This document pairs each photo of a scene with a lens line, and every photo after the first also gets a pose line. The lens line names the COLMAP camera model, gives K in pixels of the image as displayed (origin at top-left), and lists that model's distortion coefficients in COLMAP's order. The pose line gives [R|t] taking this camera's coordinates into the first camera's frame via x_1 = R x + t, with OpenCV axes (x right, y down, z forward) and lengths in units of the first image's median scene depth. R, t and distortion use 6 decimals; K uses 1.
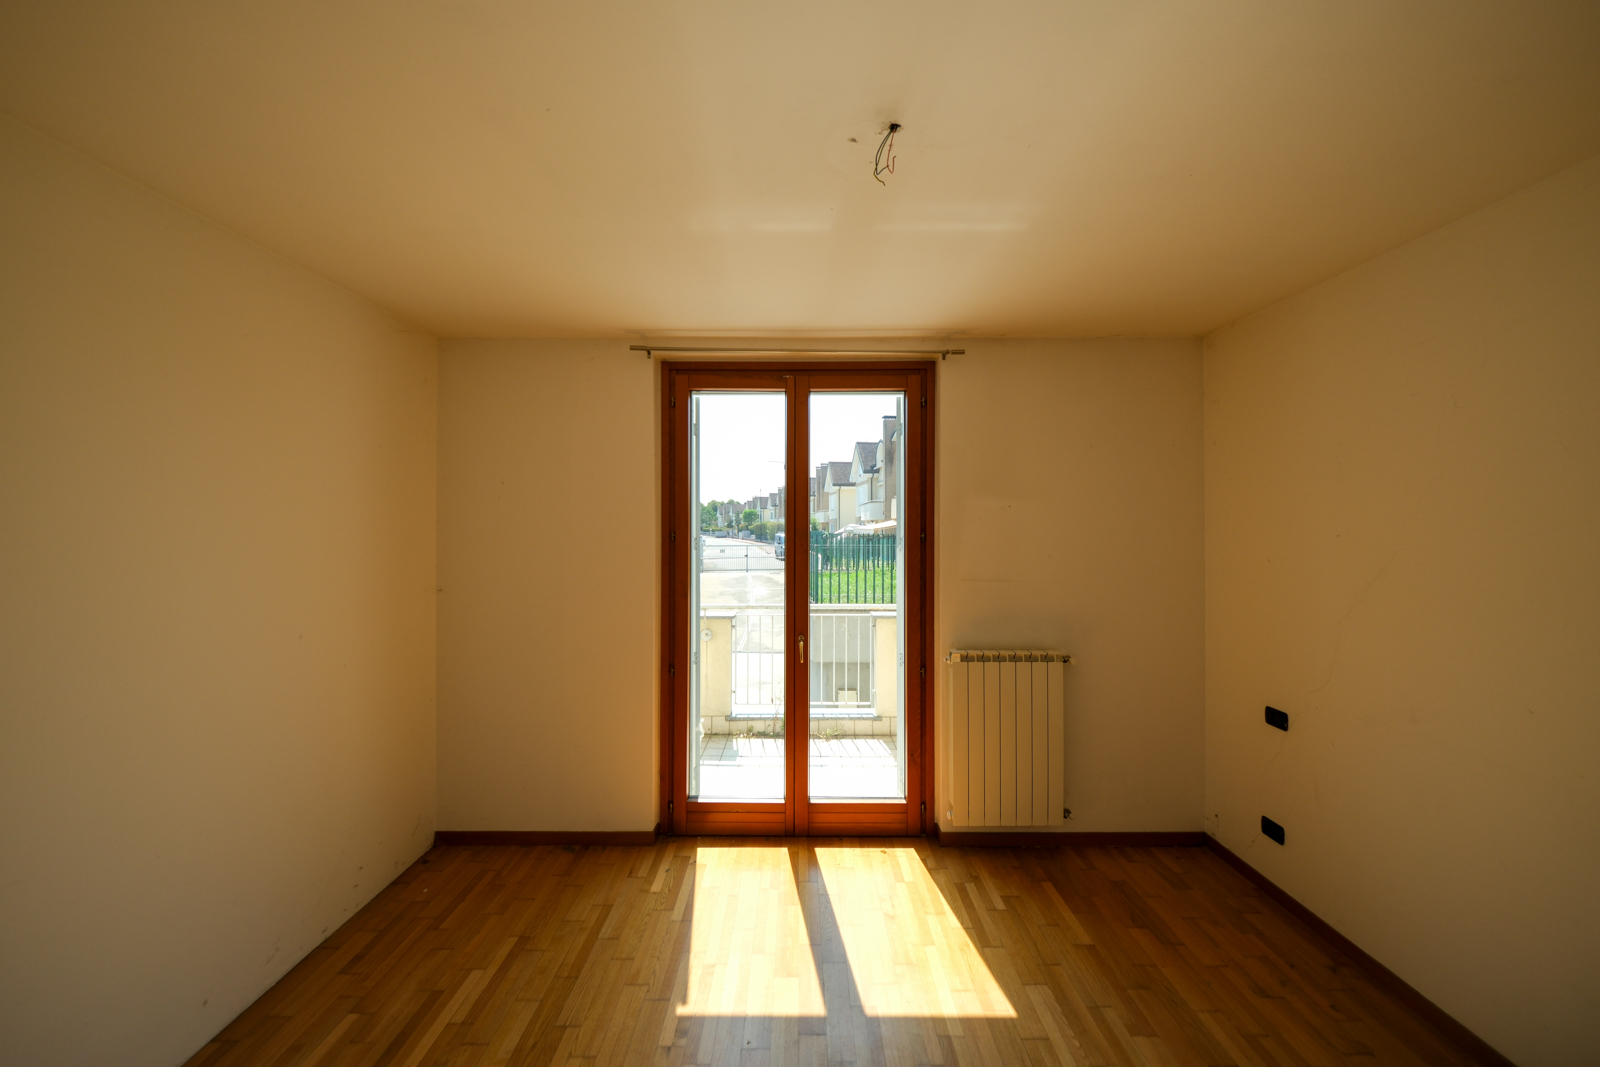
lens RADIAL K [[557.4, 0, 796.4], [0, 557.4, 528.7], [0, 0, 1]] dist [-0.003242, 0.000662]
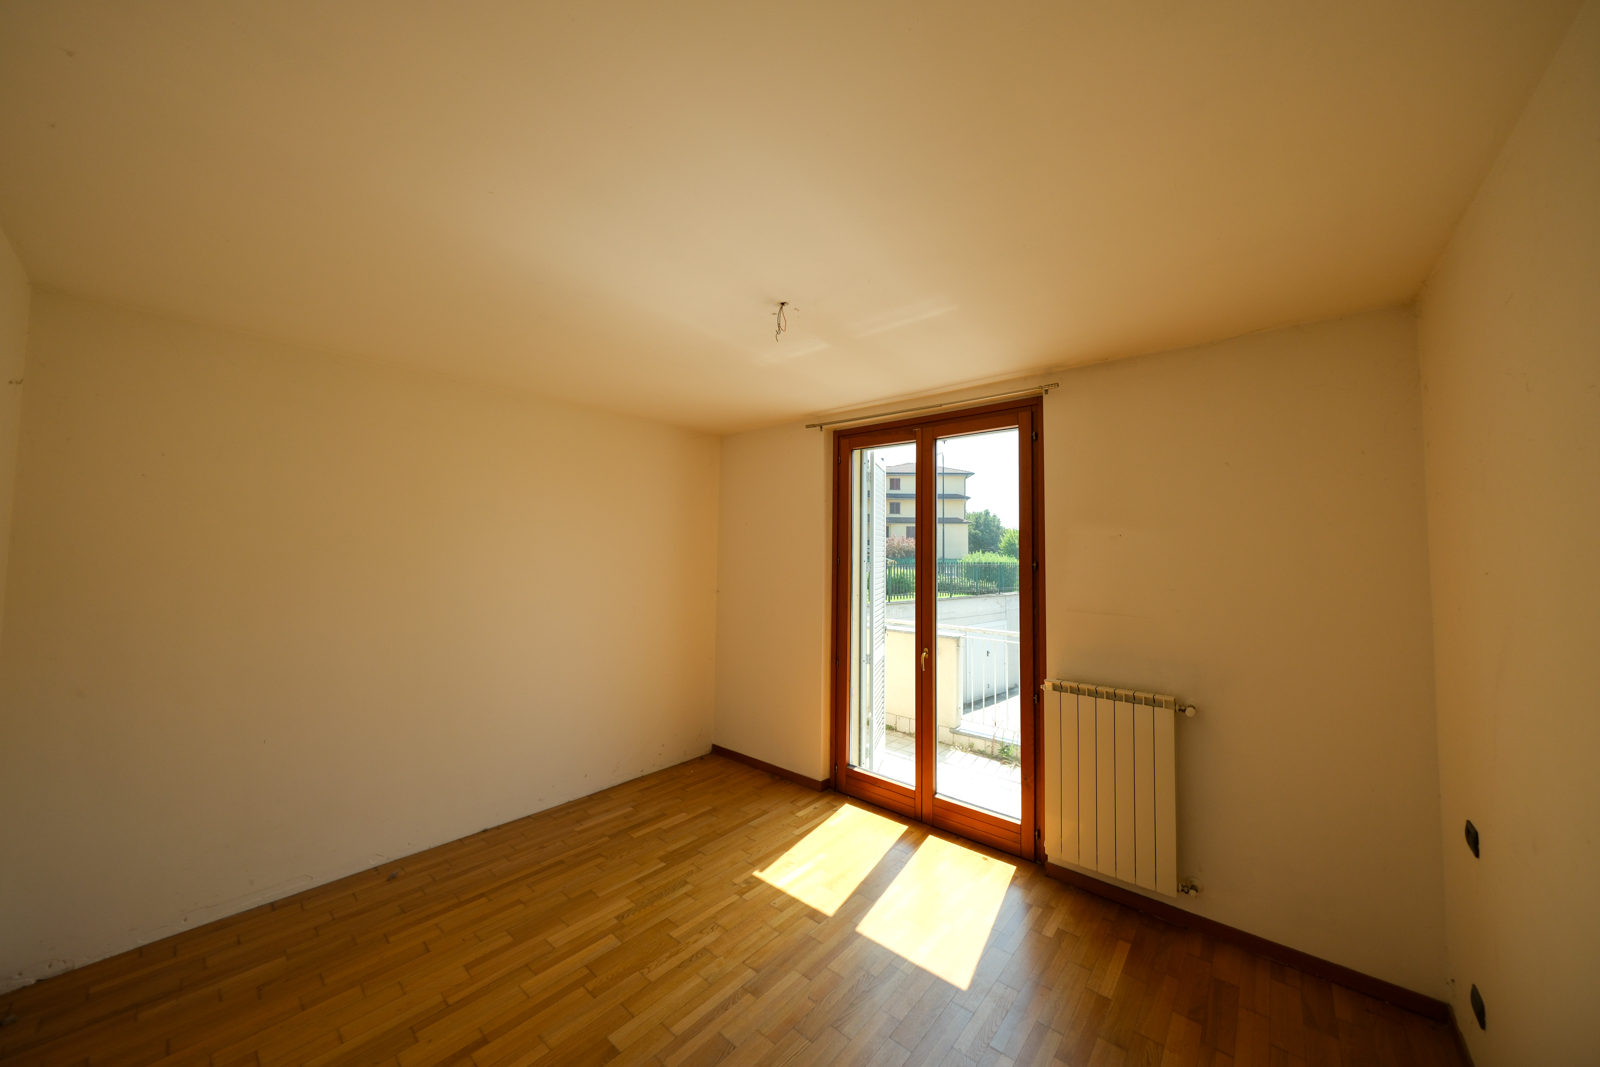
lens RADIAL K [[557.4, 0, 804.5], [0, 557.4, 537.5], [0, 0, 1]] dist [-0.003242, 0.000662]
pose [[0.761343, -0.009883, -0.648274, 0.602910], [-0.018619, 0.999138, -0.037099, 0.008963], [0.648082, 0.040315, 0.760503, -0.065710]]
